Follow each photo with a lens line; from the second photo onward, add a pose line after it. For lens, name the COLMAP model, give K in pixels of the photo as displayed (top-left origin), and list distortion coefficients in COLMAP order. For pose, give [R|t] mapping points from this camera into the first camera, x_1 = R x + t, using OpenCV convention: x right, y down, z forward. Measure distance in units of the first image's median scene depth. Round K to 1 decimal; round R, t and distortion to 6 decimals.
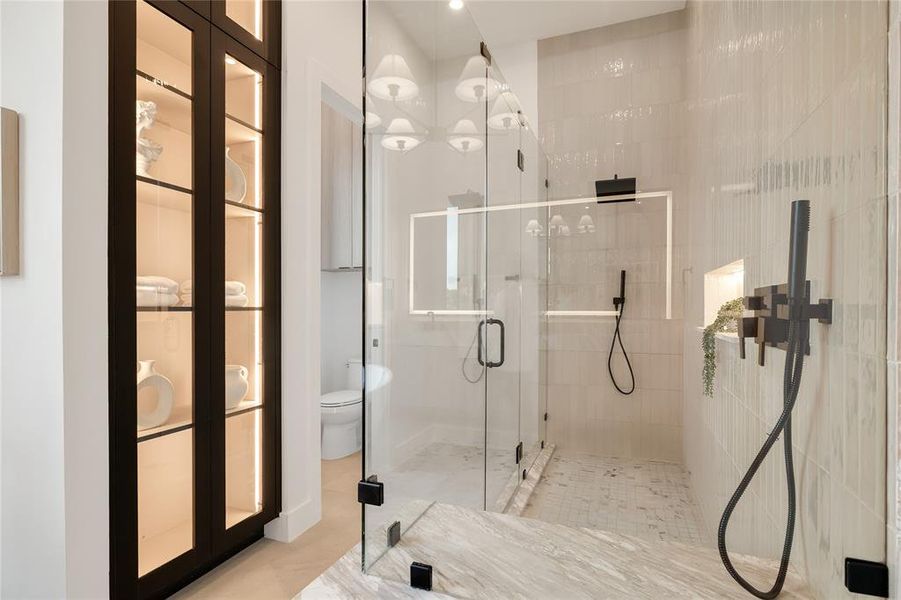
lens RADIAL K [[445.8, 0, 452.4], [0, 445.8, 307.1], [0, 0, 1]] dist [-0.000081, -0.000004]
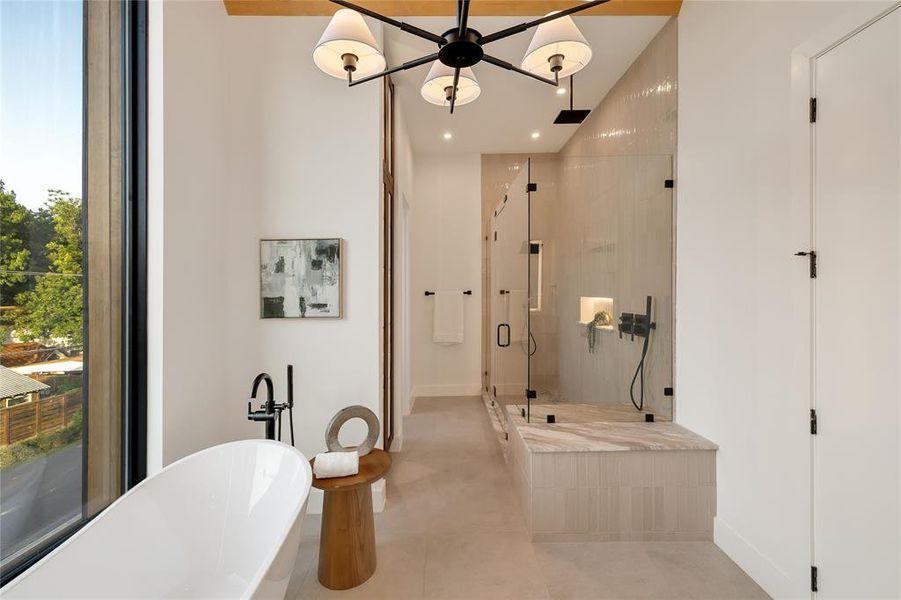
lens RADIAL K [[381.2, 0, 450.1], [0, 381.2, 294.9], [0, 0, 1]] dist [0.000424, 0.000255]
pose [[0.931796, -0.017893, 0.362541, -0.804649], [0.014902, 0.999828, 0.011045, -0.133463], [-0.362676, -0.004889, 0.931903, -0.564957]]
